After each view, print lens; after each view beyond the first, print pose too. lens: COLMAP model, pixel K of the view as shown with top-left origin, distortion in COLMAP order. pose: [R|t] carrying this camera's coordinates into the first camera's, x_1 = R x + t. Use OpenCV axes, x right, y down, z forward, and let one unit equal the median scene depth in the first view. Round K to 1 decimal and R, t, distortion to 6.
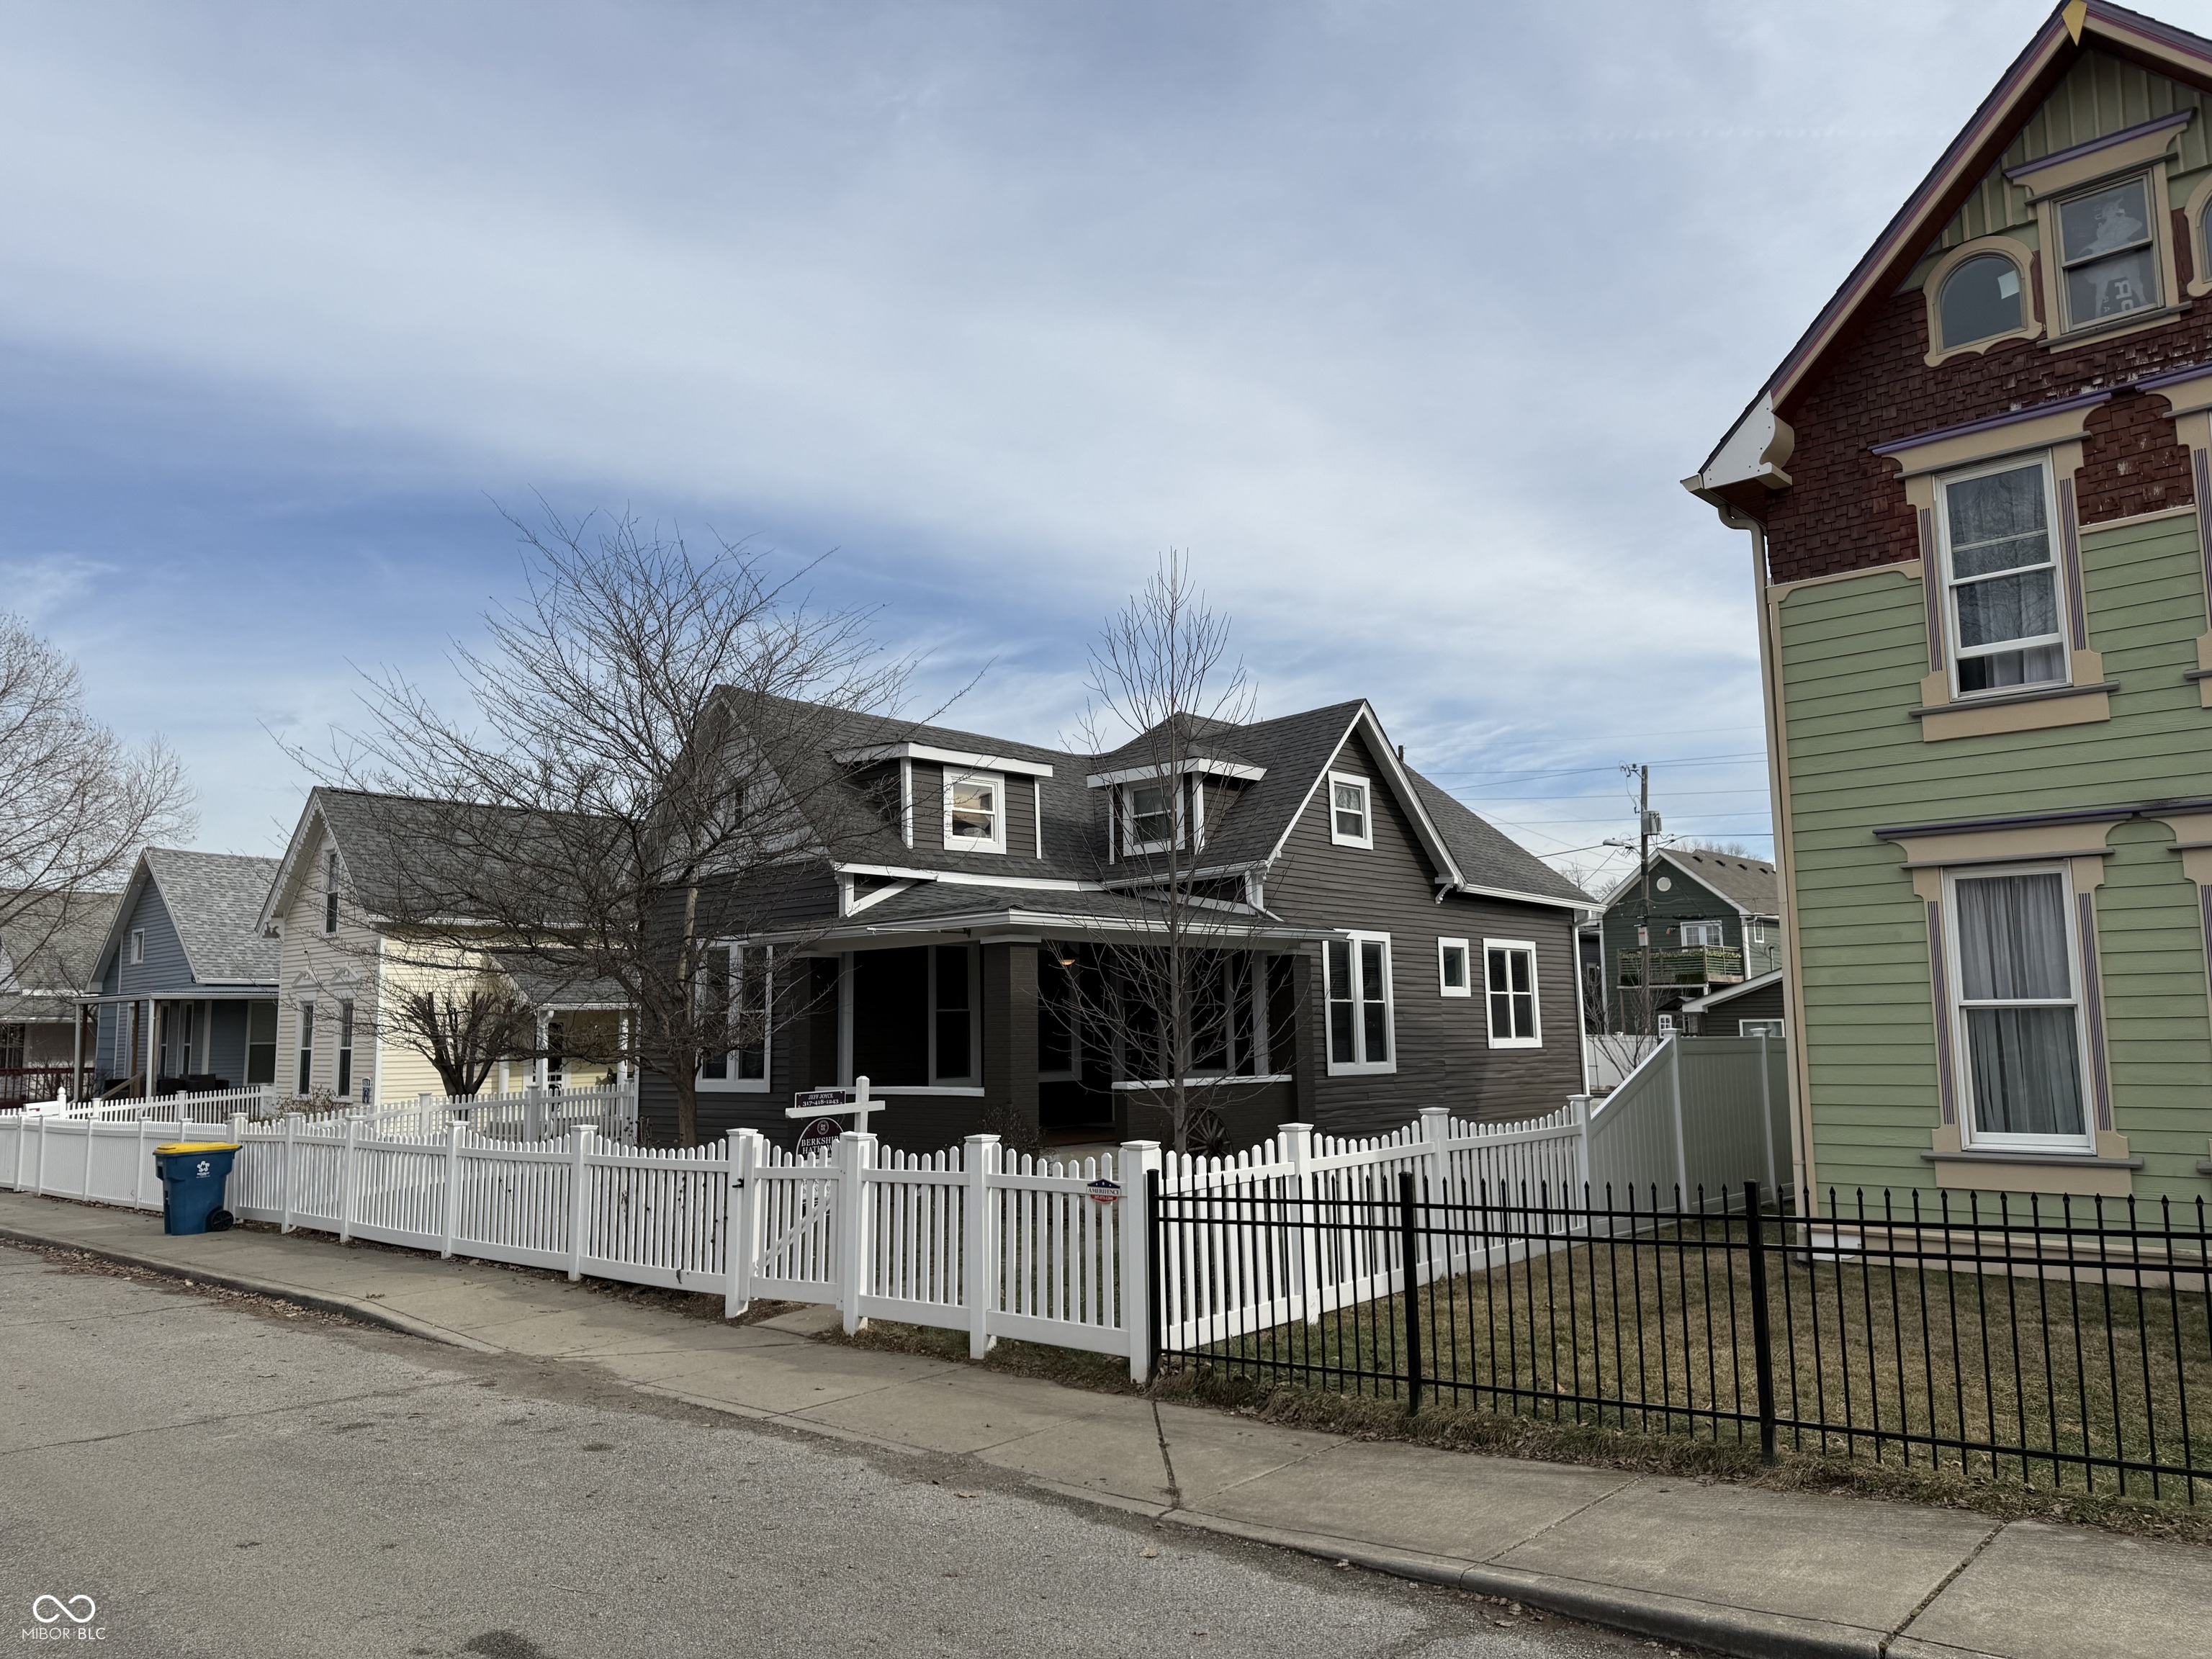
lens RADIAL K [[1582.7, 0, 1106.0], [0, 1582.7, 829.5], [0, 0, 1]] dist [0.091078, -0.161035]
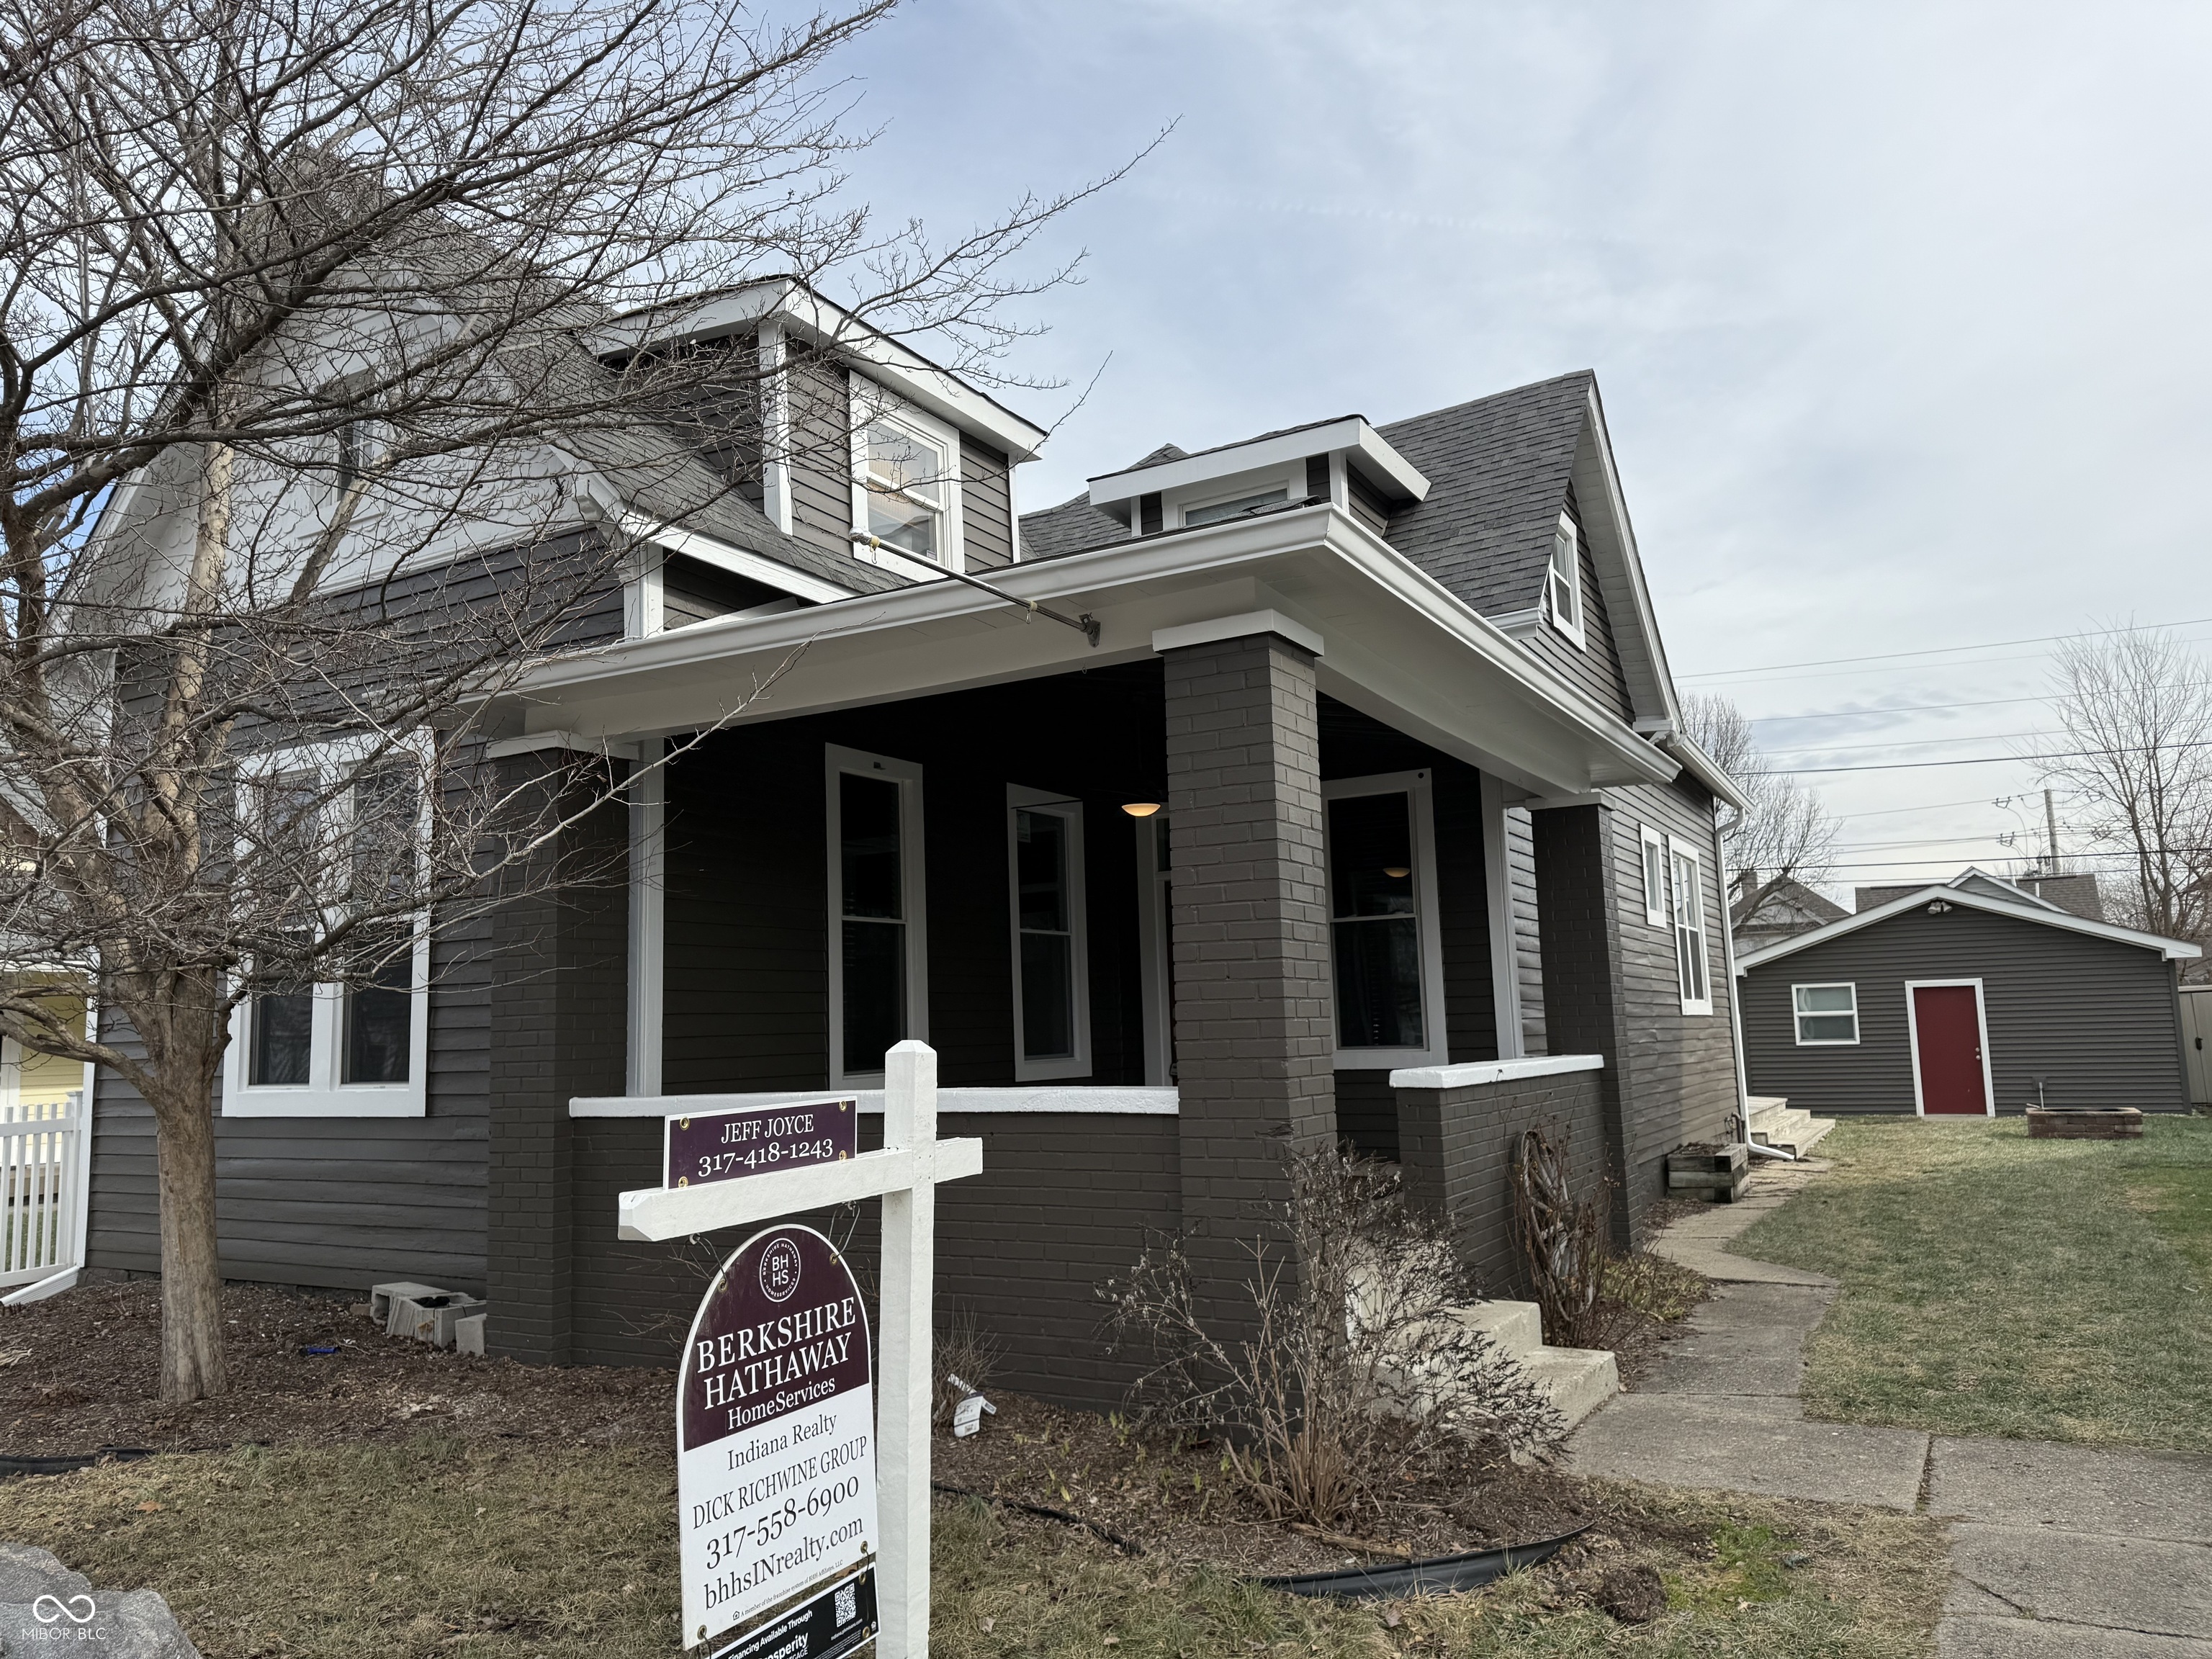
lens RADIAL K [[1582.7, 0, 1106.0], [0, 1582.7, 829.5], [0, 0, 1]] dist [0.091078, -0.161035]
pose [[0.974792, 0.016842, 0.222478, -0.128556], [-0.015646, 0.999852, -0.007136, 0.088938], [-0.222565, 0.003475, 0.974912, 0.541332]]
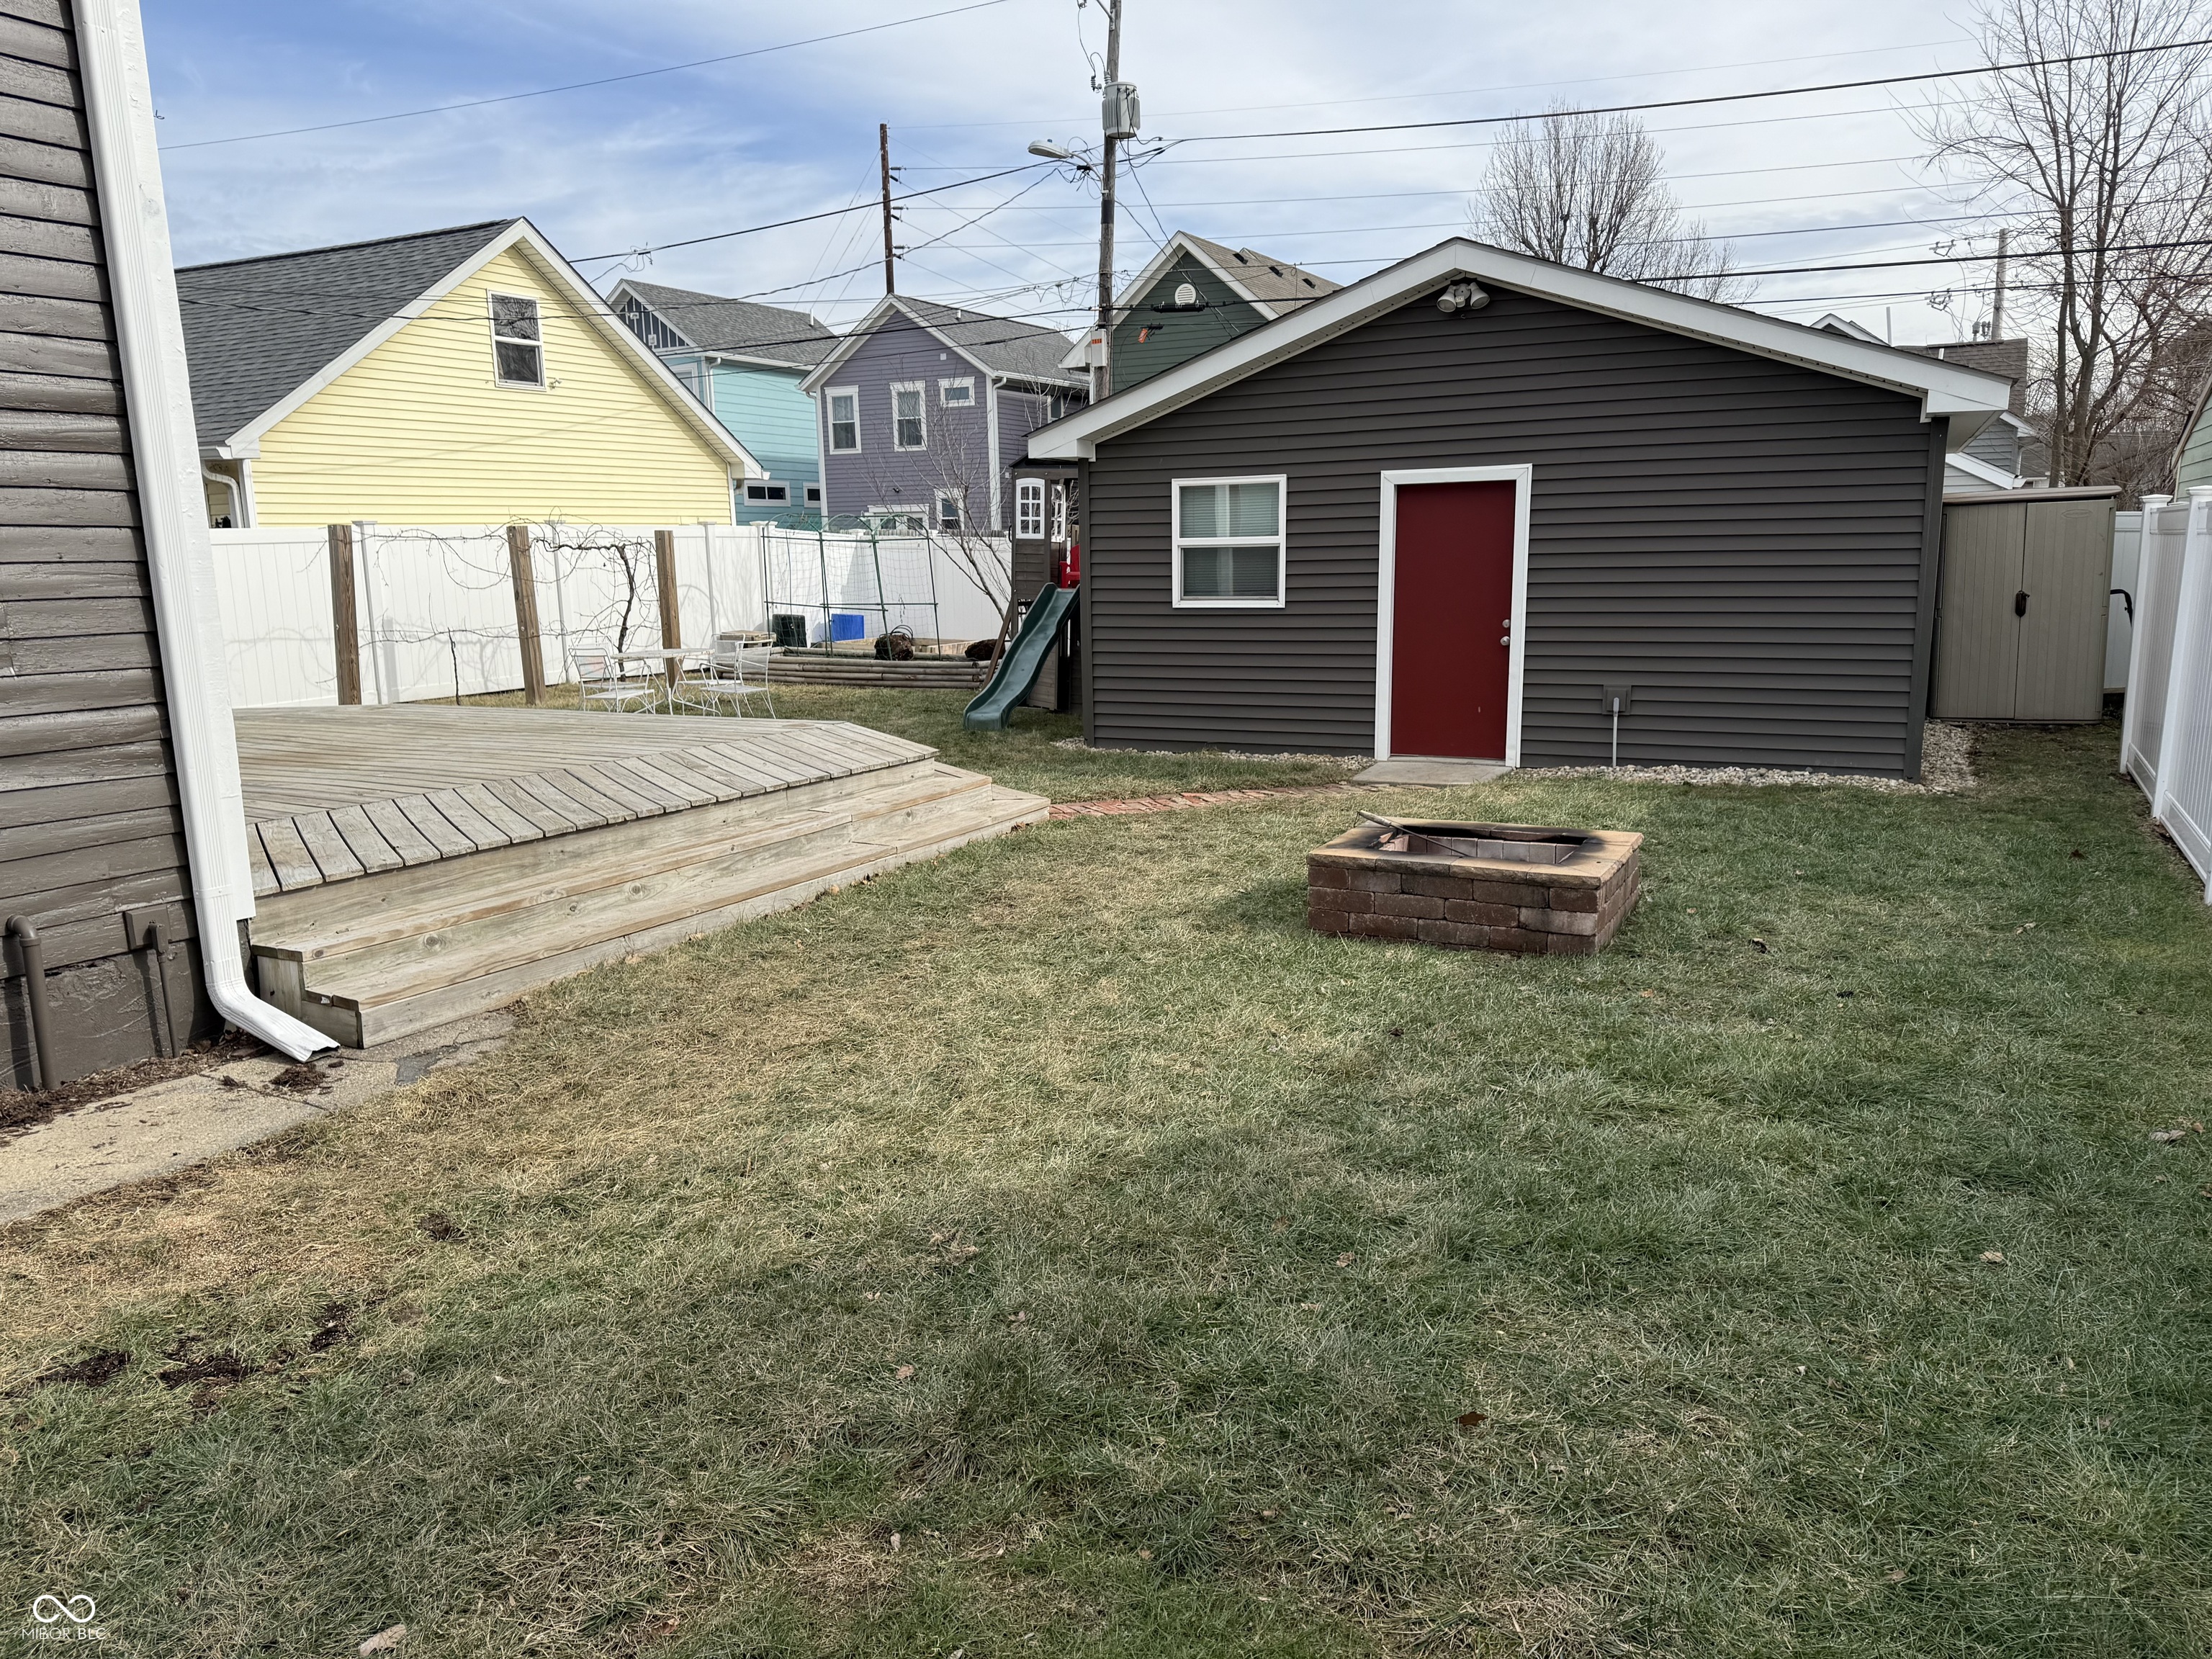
lens RADIAL K [[1555.8, 0, 1111.5], [0, 1555.8, 885.7], [0, 0, 1]] dist [0.092713, -0.140262]
pose [[0.973077, -0.047189, 0.225596, 0.477841], [-0.029677, 0.945014, 0.325681, 0.143914], [-0.228560, -0.323607, 0.918171, 1.035955]]
